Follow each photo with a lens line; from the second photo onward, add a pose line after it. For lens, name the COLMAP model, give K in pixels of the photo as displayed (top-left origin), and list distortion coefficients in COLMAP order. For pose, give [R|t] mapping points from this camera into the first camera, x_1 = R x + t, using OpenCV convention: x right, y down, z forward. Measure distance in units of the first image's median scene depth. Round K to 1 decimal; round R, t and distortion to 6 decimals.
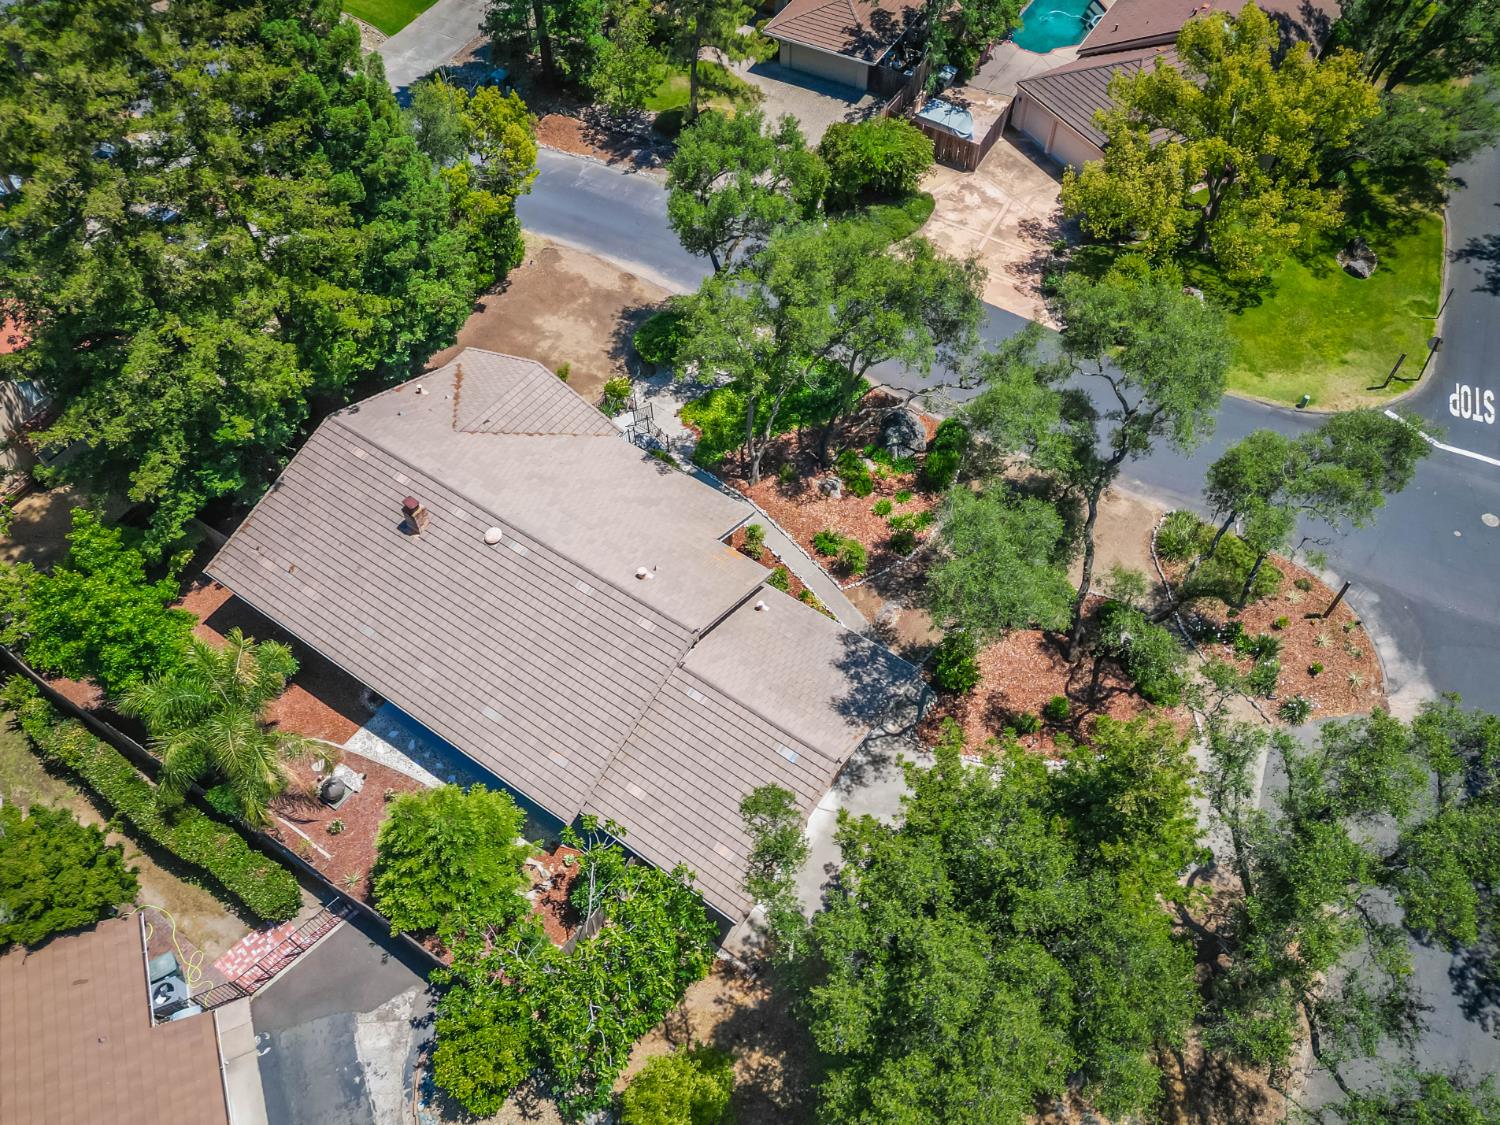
lens RADIAL K [[1151.3, 0, 772.4], [0, 1151.3, 515.8], [0, 0, 1]] dist [0.074174, -0.072939]
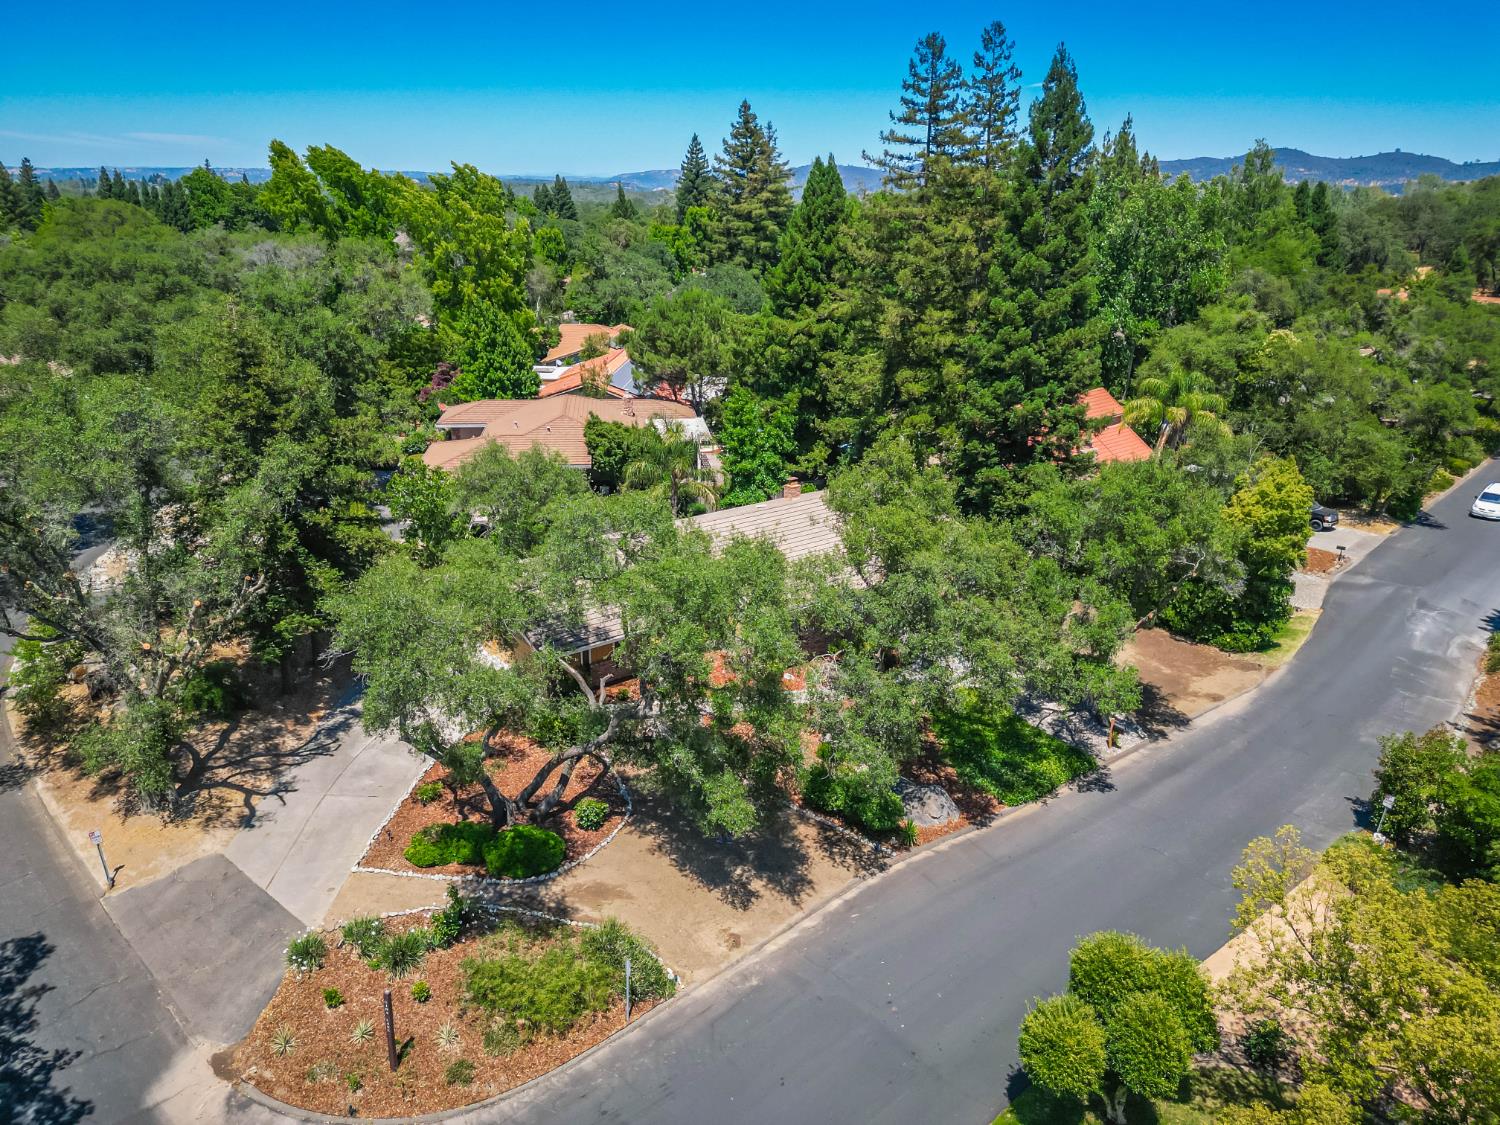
lens RADIAL K [[1040.5, 0, 745.8], [0, 1040.5, 564.7], [0, 0, 1]] dist [0.055551, -0.037021]
pose [[-0.291716, 0.313034, -0.903832, 0.908090], [-0.752622, 0.508044, 0.418869, -0.451802], [0.590306, 0.802434, 0.087392, 0.923857]]
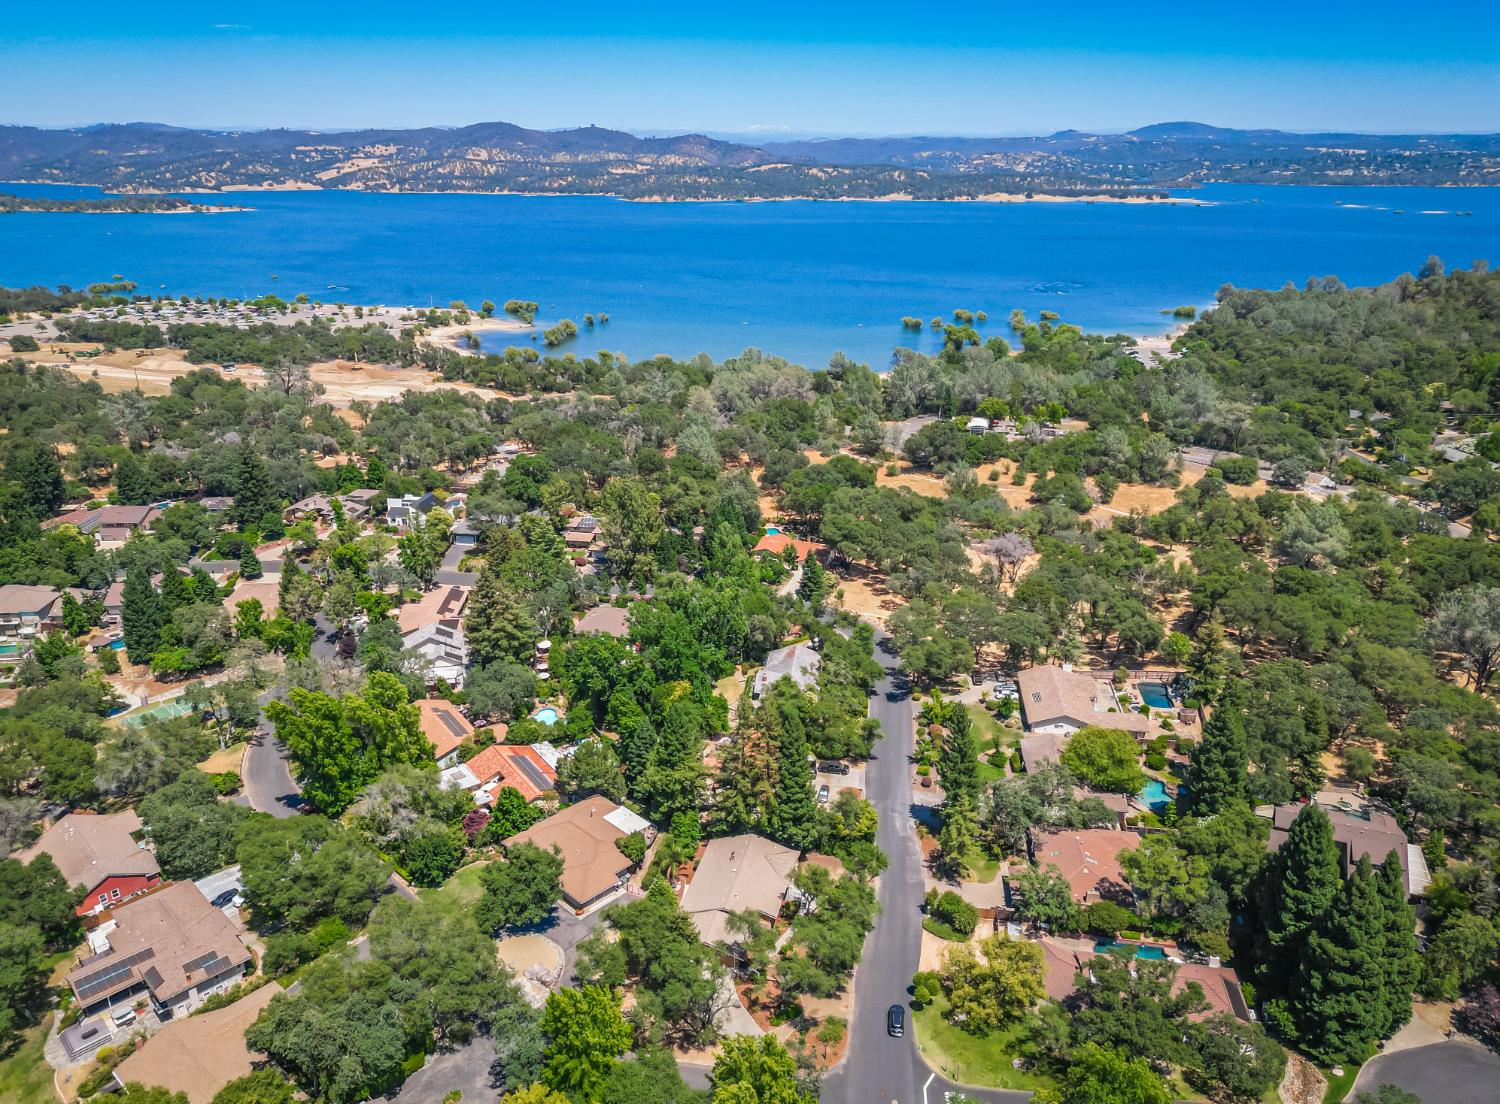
lens RADIAL K [[1064.1, 0, 750.0], [0, 1064.1, 552.0], [0, 0, 1]] dist [0.063255, -0.058054]
pose [[0.356986, 0.321796, -0.876931, 2.702617], [-0.726400, 0.685861, -0.044026, -0.619787], [0.587285, 0.652719, 0.478596, -1.497262]]
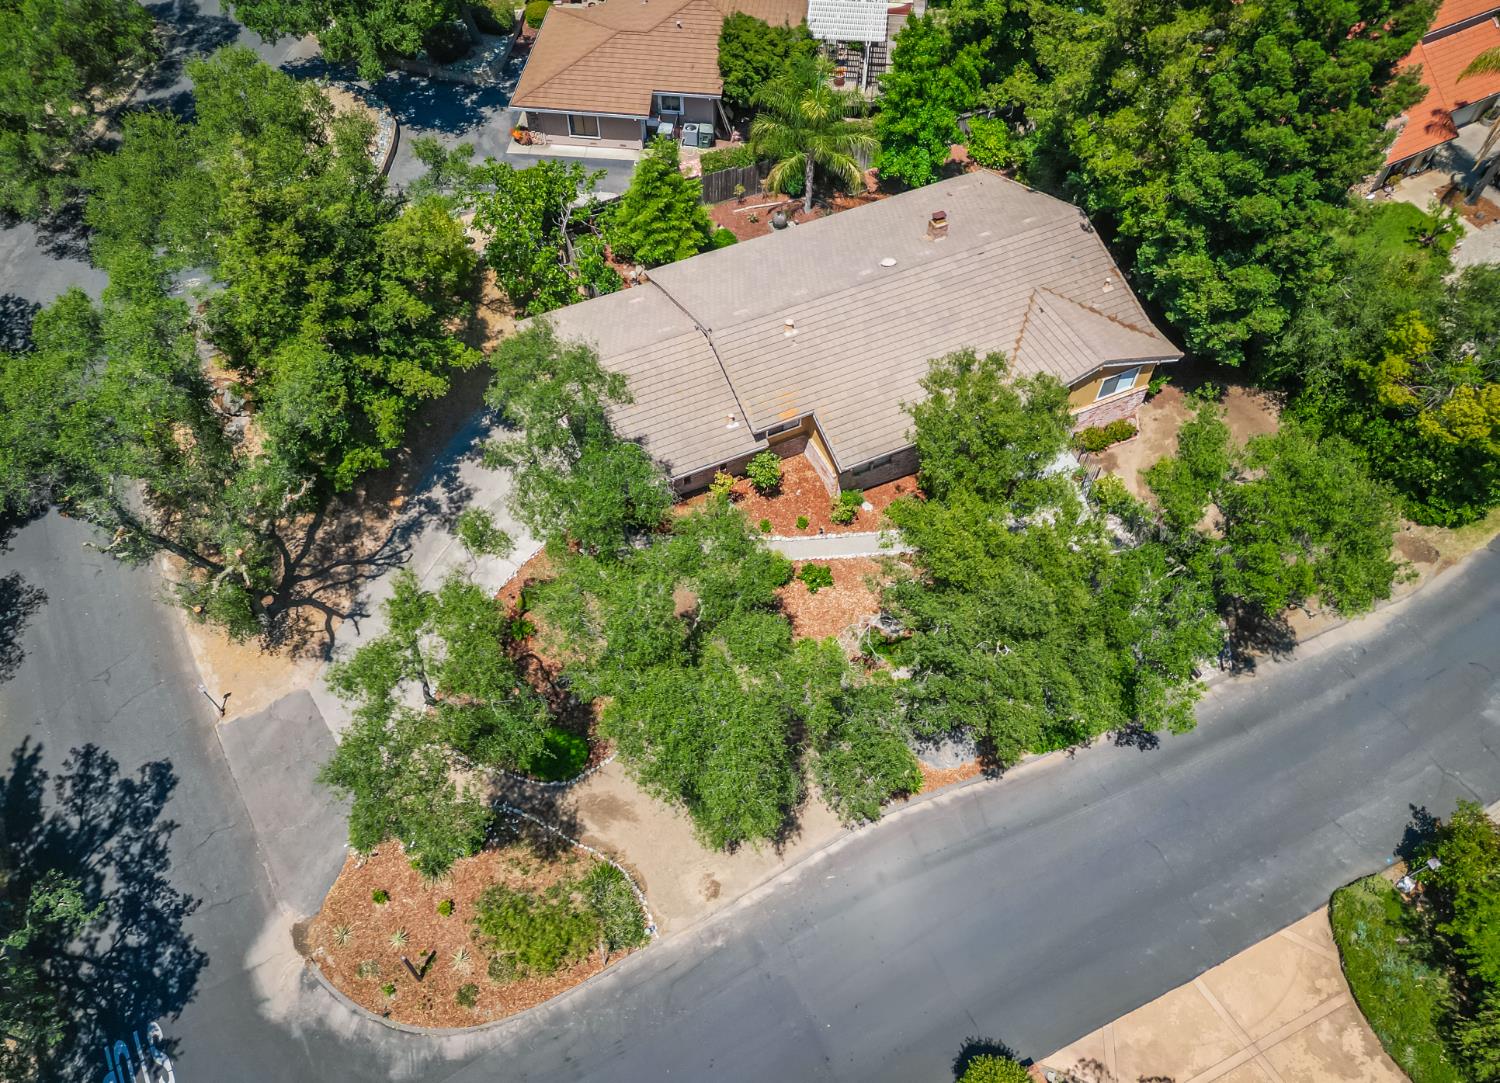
lens RADIAL K [[1080.5, 0, 721.3], [0, 1080.5, 549.9], [0, 0, 1]] dist [0.057415, -0.050669]
pose [[-0.516356, 0.690738, -0.506219, 0.587876], [-0.664029, 0.050337, 0.746011, -0.660709], [0.540779, 0.721351, 0.432678, 0.637540]]
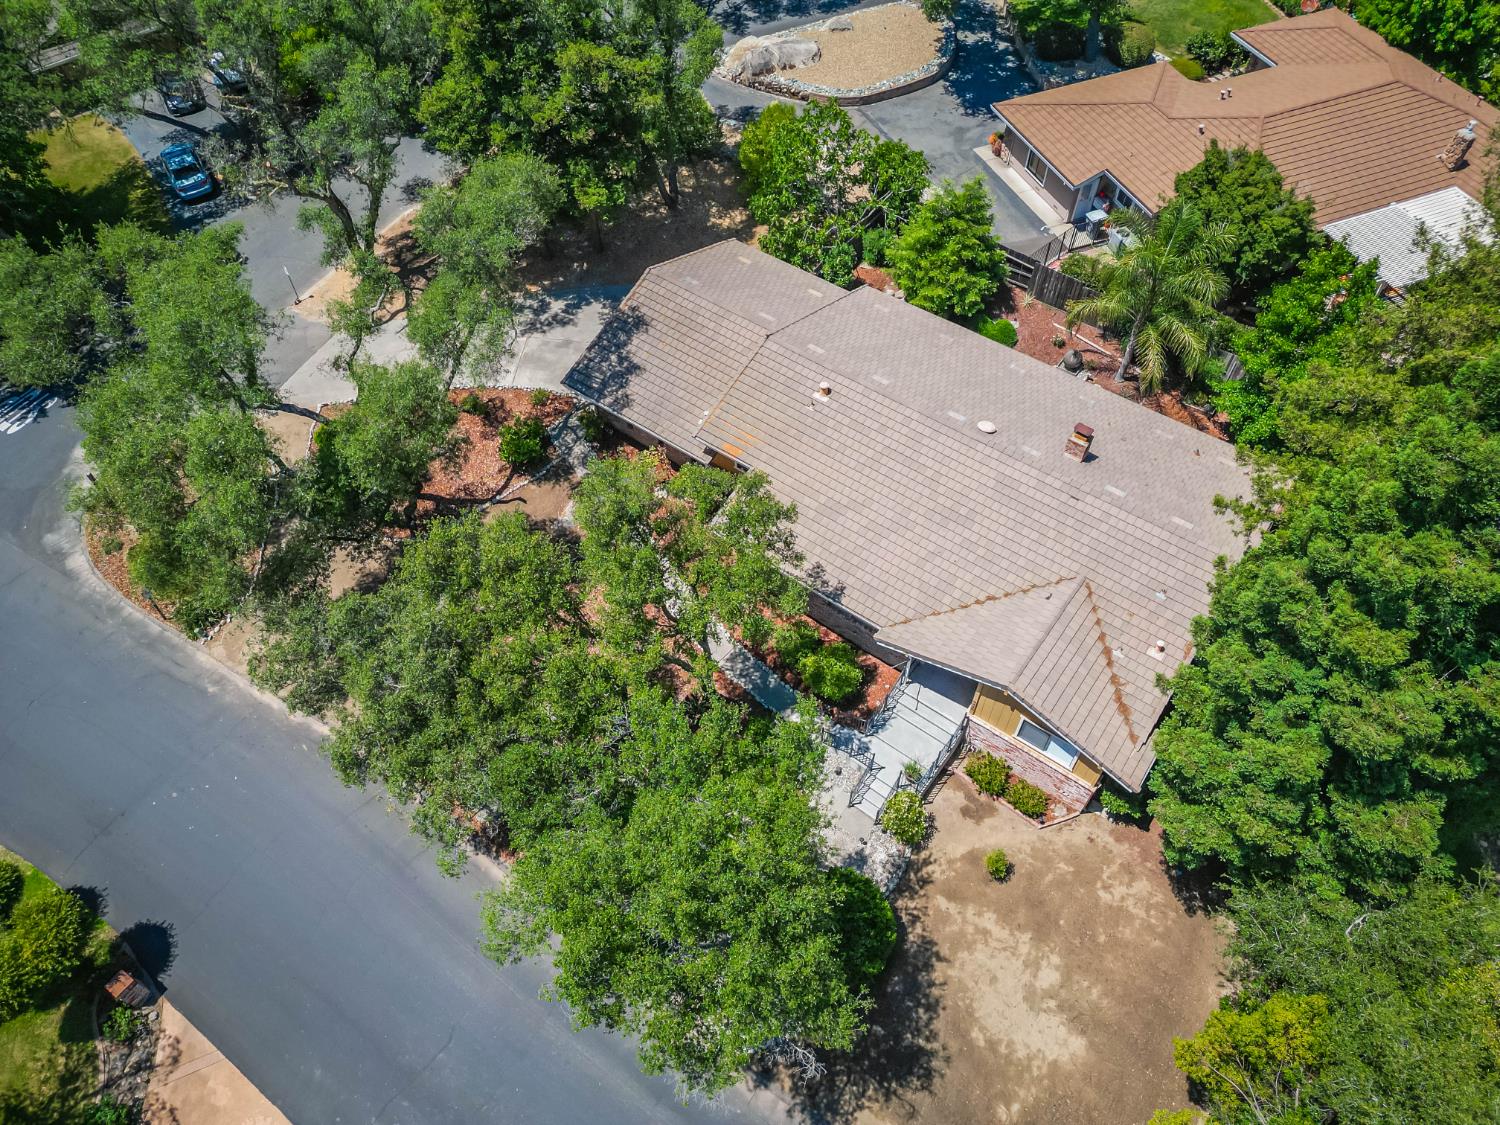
lens RADIAL K [[1041.9, 0, 759.1], [0, 1041.9, 563.3], [0, 0, 1]] dist [0.058143, -0.058995]
pose [[-0.999731, -0.019415, 0.012718, -0.069401], [0.017213, -0.252631, 0.967409, -0.820455], [-0.015570, 0.967368, 0.252898, 0.884180]]
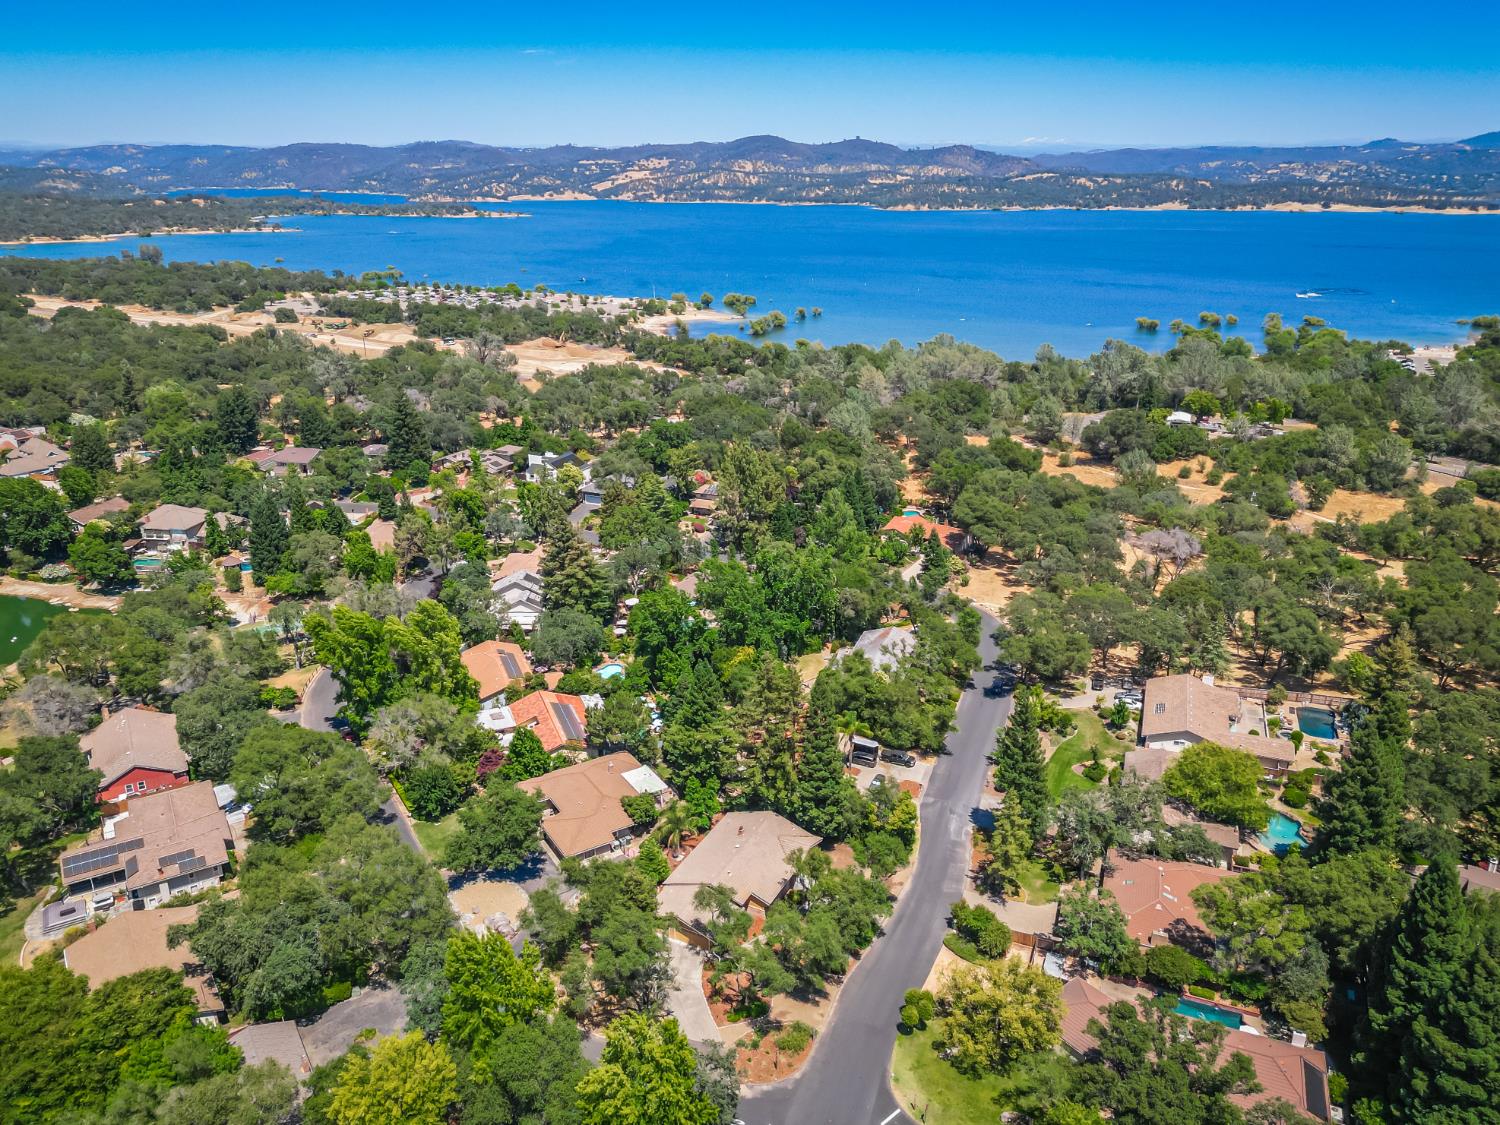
lens RADIAL K [[1072.9, 0, 749.3], [0, 1072.9, 553.0], [0, 0, 1]] dist [0.063584, -0.058573]
pose [[0.132433, 0.329268, -0.934903, 2.597649], [-0.771394, 0.626533, 0.111390, -0.954684], [0.622425, 0.706427, 0.336969, -0.761968]]
